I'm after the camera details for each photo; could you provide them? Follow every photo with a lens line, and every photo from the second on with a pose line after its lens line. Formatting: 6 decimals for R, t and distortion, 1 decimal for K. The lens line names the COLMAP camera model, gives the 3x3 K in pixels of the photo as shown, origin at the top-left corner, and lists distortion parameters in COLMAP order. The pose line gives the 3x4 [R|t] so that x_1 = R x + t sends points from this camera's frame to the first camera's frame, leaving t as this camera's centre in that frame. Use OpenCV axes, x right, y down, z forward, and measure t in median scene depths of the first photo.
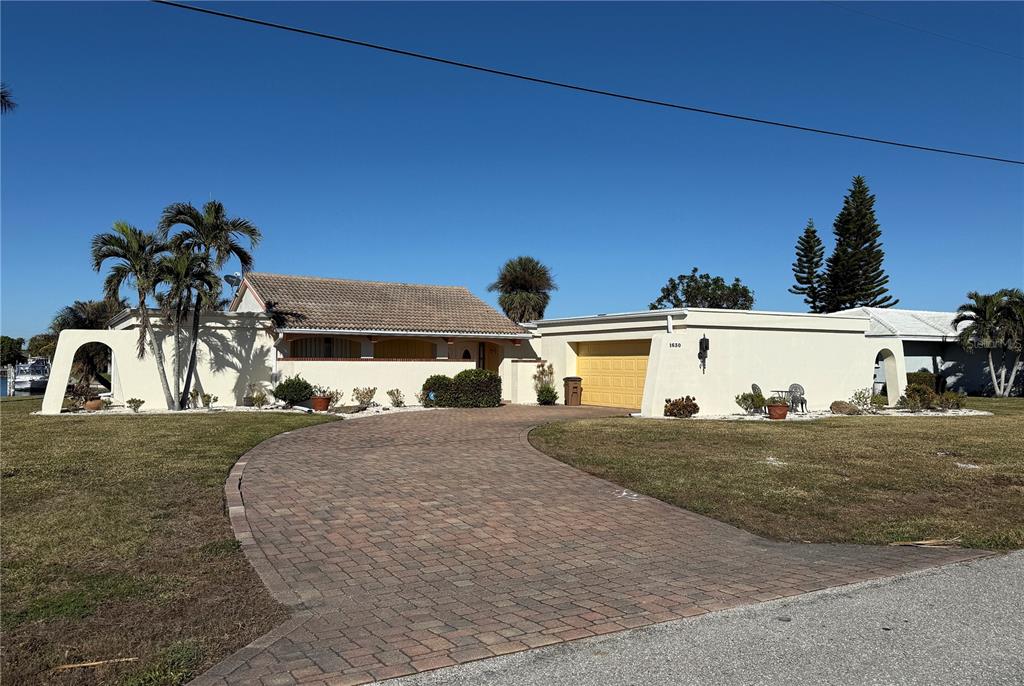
lens RADIAL K [[765.8, 0, 512.0], [0, 765.8, 343.0], [0, 0, 1]] dist [-0.002603, 0.000388]
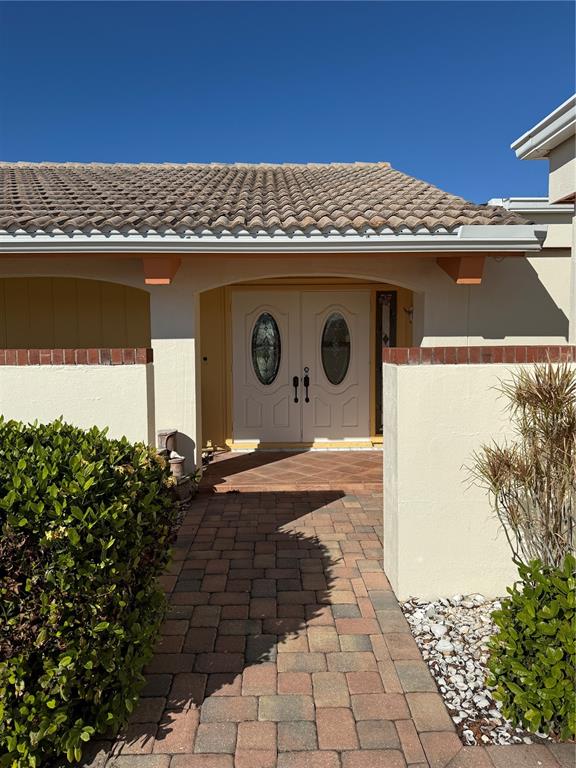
lens RADIAL K [[536.9, 0, 288.0], [0, 536.9, 384.0], [0, 0, 1]] dist [0.088325, -0.095948]
pose [[0.881925, 0.022904, -0.470833, 0.046068], [0.030711, 0.993905, 0.105874, 0.018492], [0.470388, -0.107832, 0.875847, 0.967814]]
